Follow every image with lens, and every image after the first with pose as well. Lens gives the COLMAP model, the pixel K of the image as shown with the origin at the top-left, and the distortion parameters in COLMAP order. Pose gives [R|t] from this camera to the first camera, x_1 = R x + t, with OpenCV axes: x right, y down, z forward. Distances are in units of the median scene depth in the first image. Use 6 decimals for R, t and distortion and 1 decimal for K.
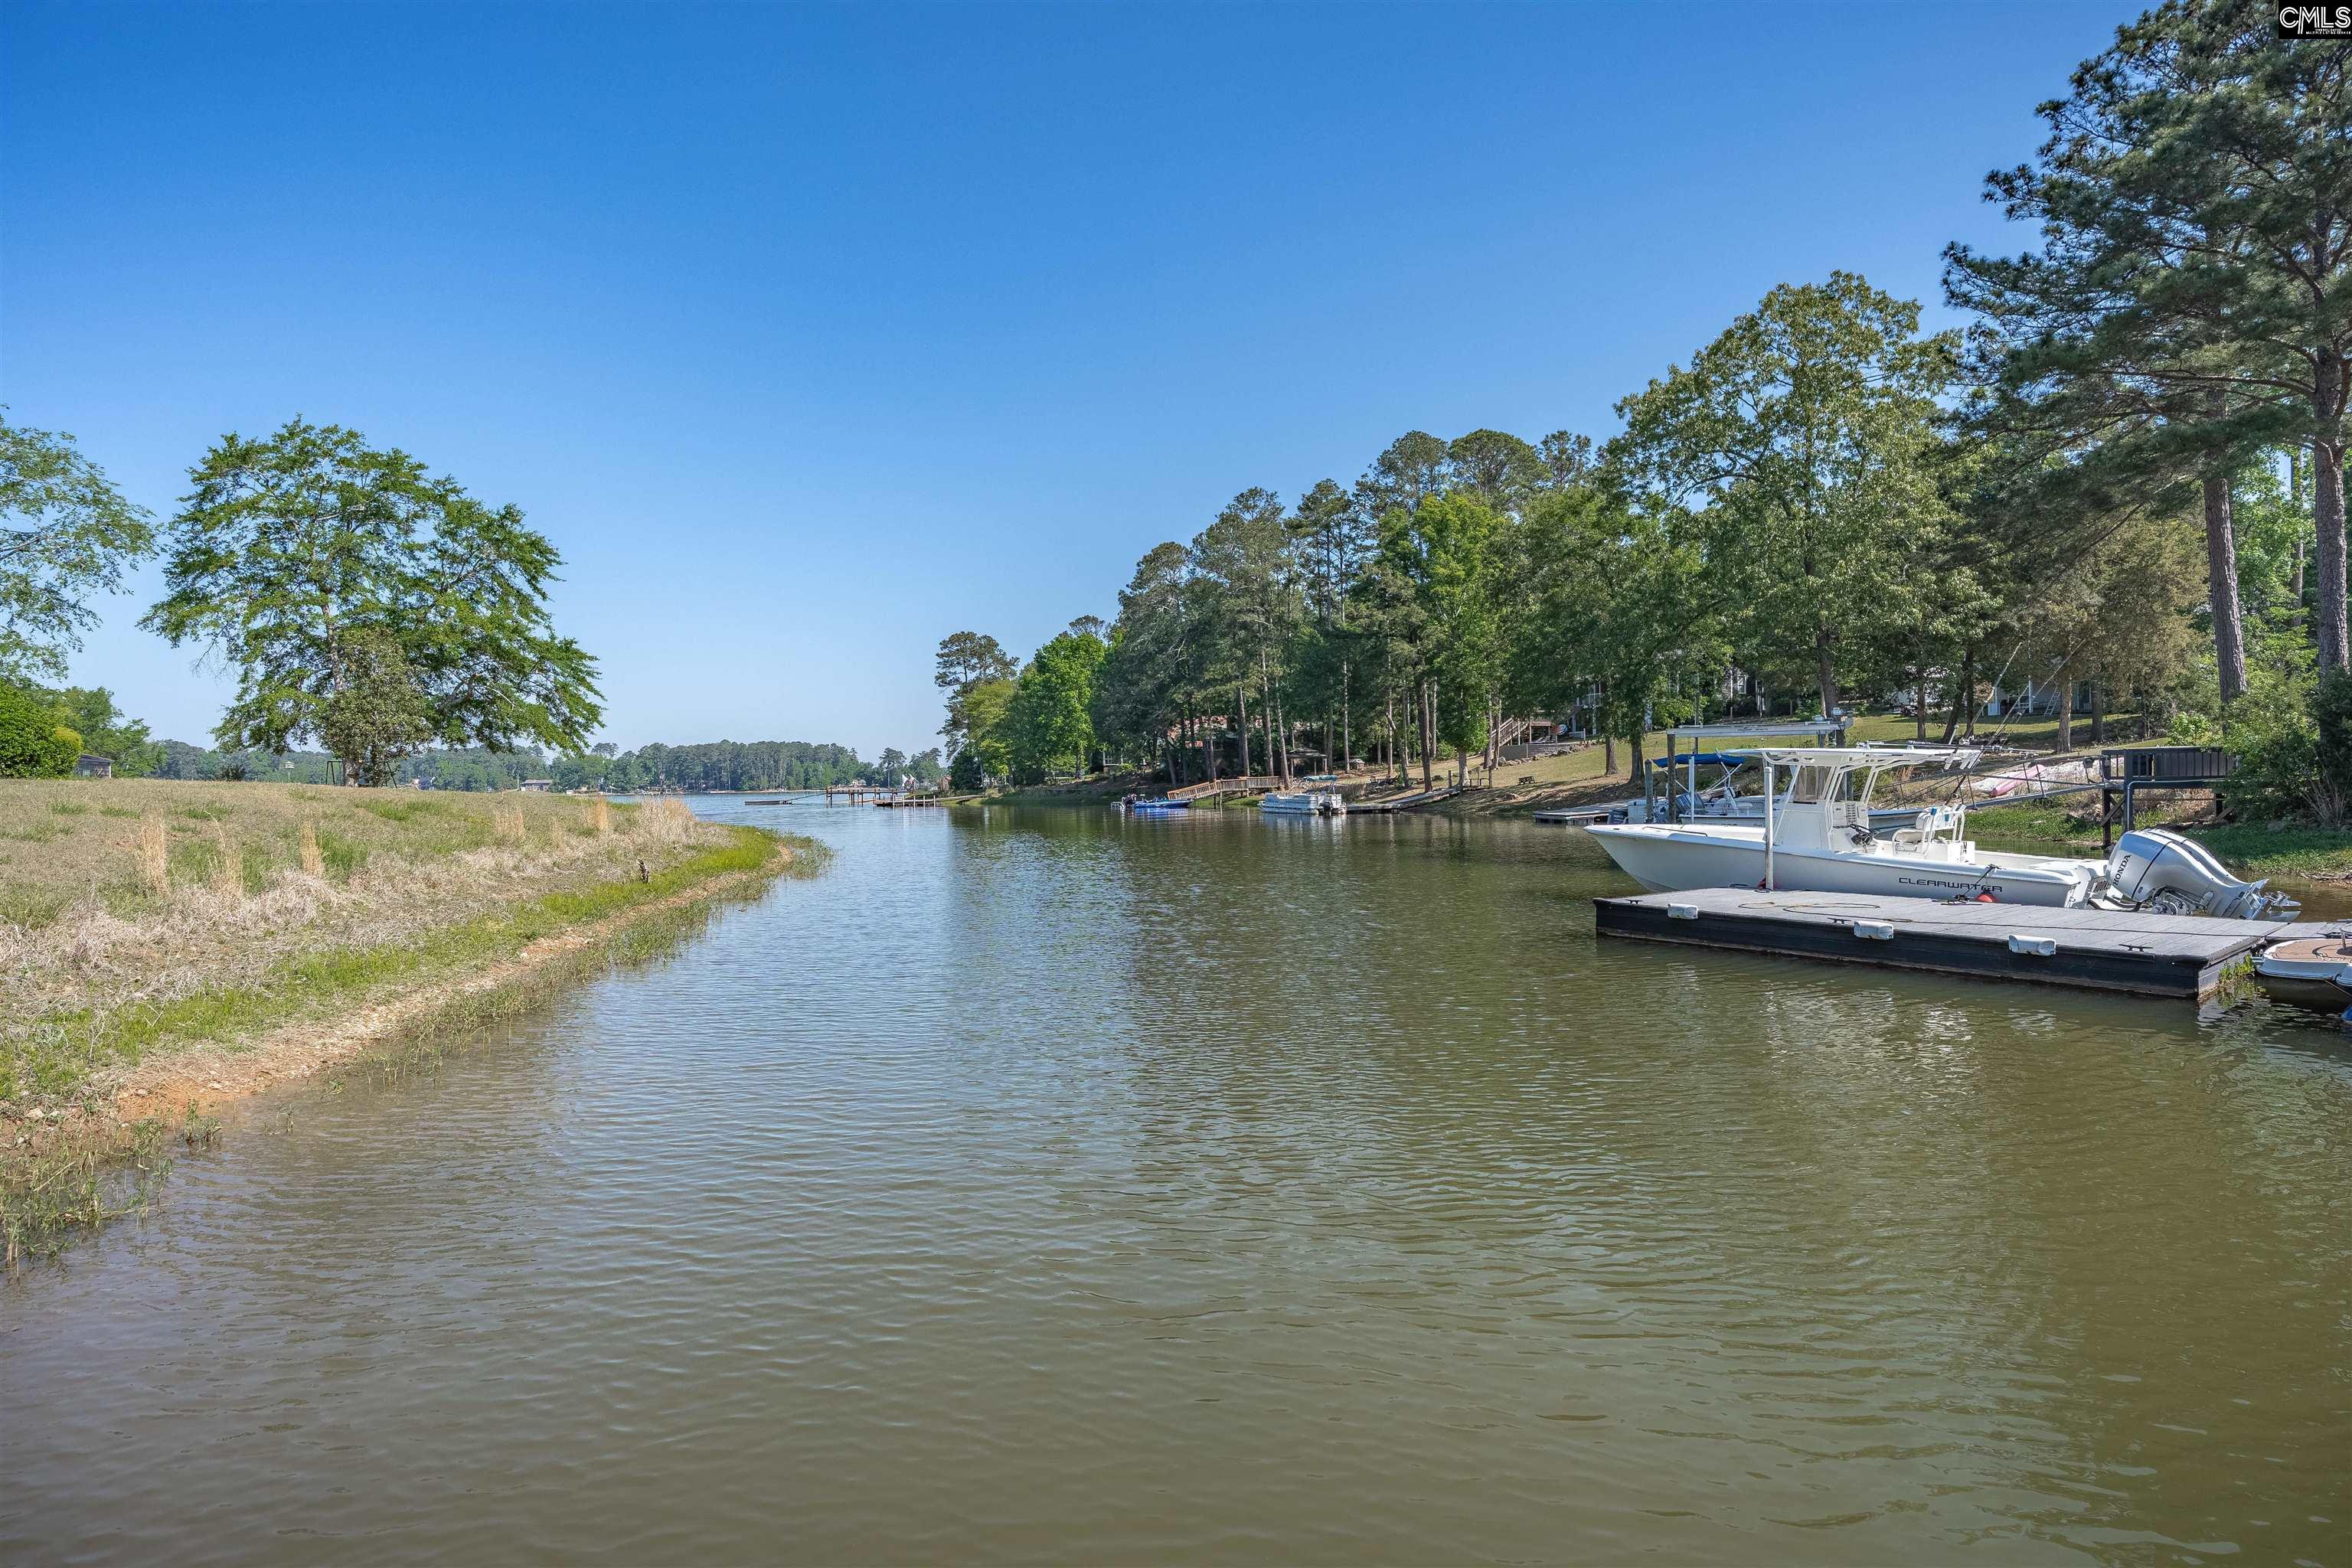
lens RADIAL K [[1104.7, 0, 1179.0], [0, 1104.7, 756.7], [0, 0, 1]] dist [-0.073680, 0.031367]
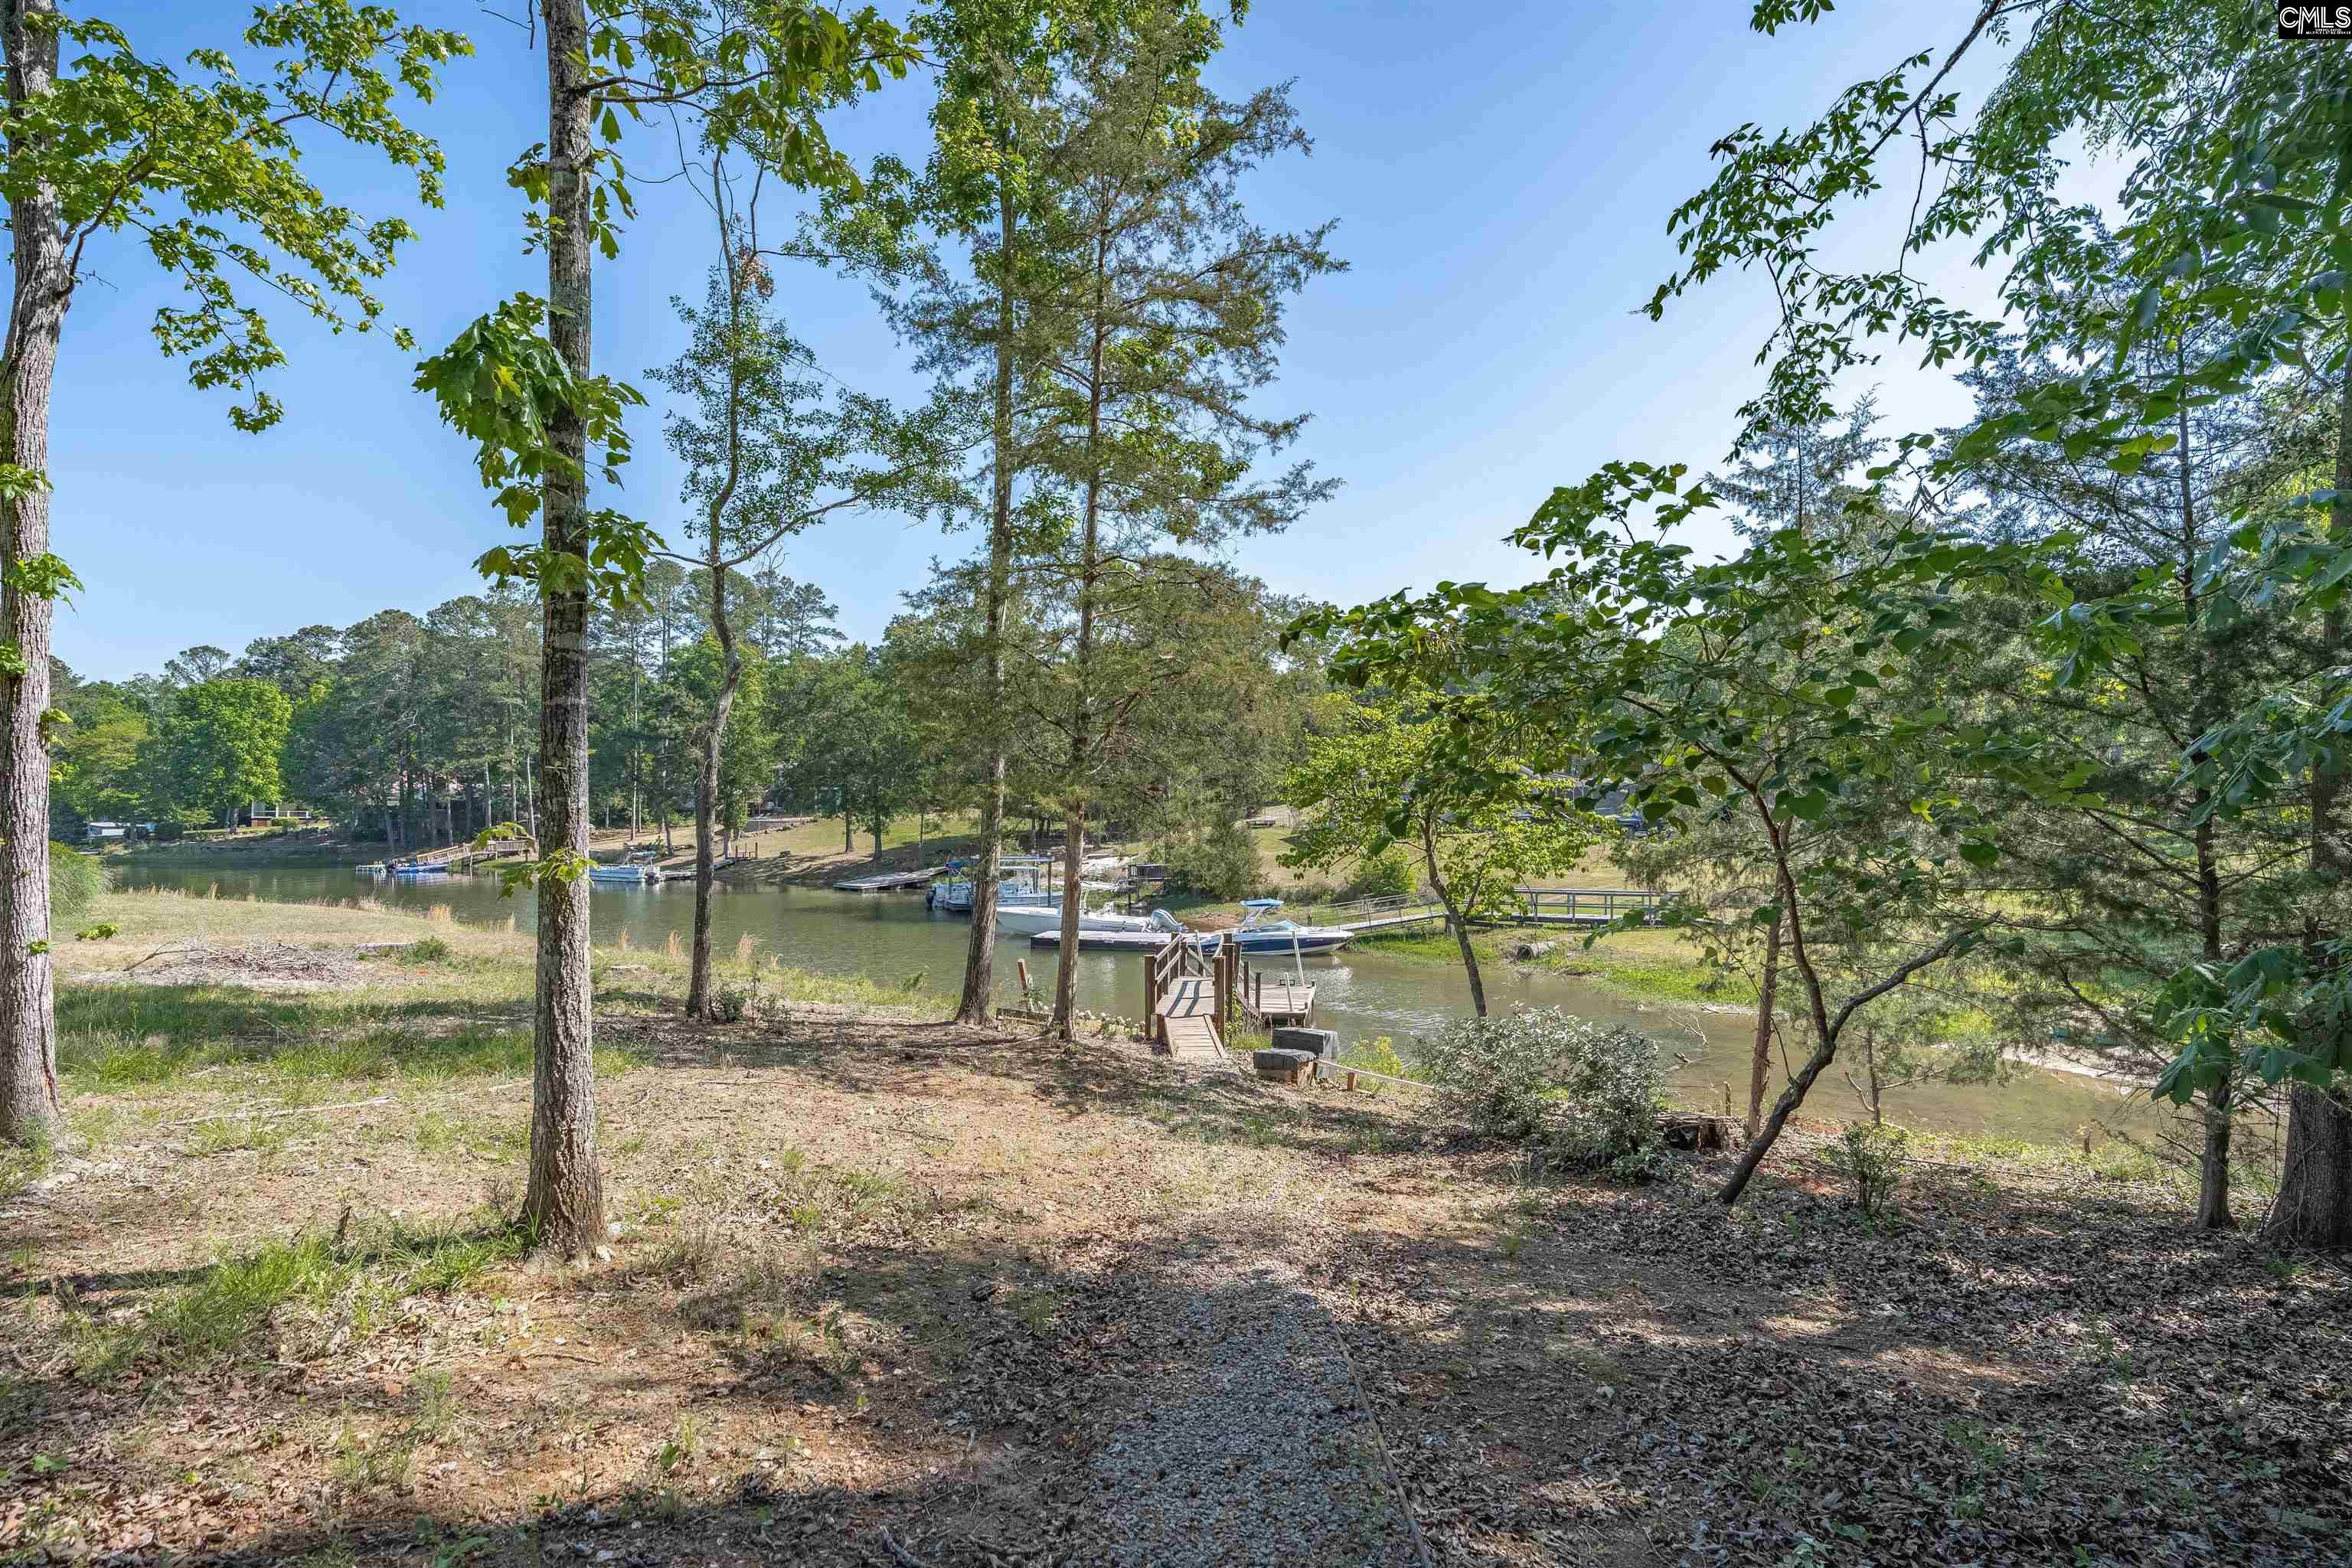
lens RADIAL K [[1104.7, 0, 1179.0], [0, 1104.7, 756.7], [0, 0, 1]] dist [-0.073680, 0.031367]
pose [[0.683672, 0.049404, 0.728115, -0.392116], [-0.029411, 0.998761, -0.040152, -0.065235], [-0.729197, 0.006036, 0.684277, -0.355228]]
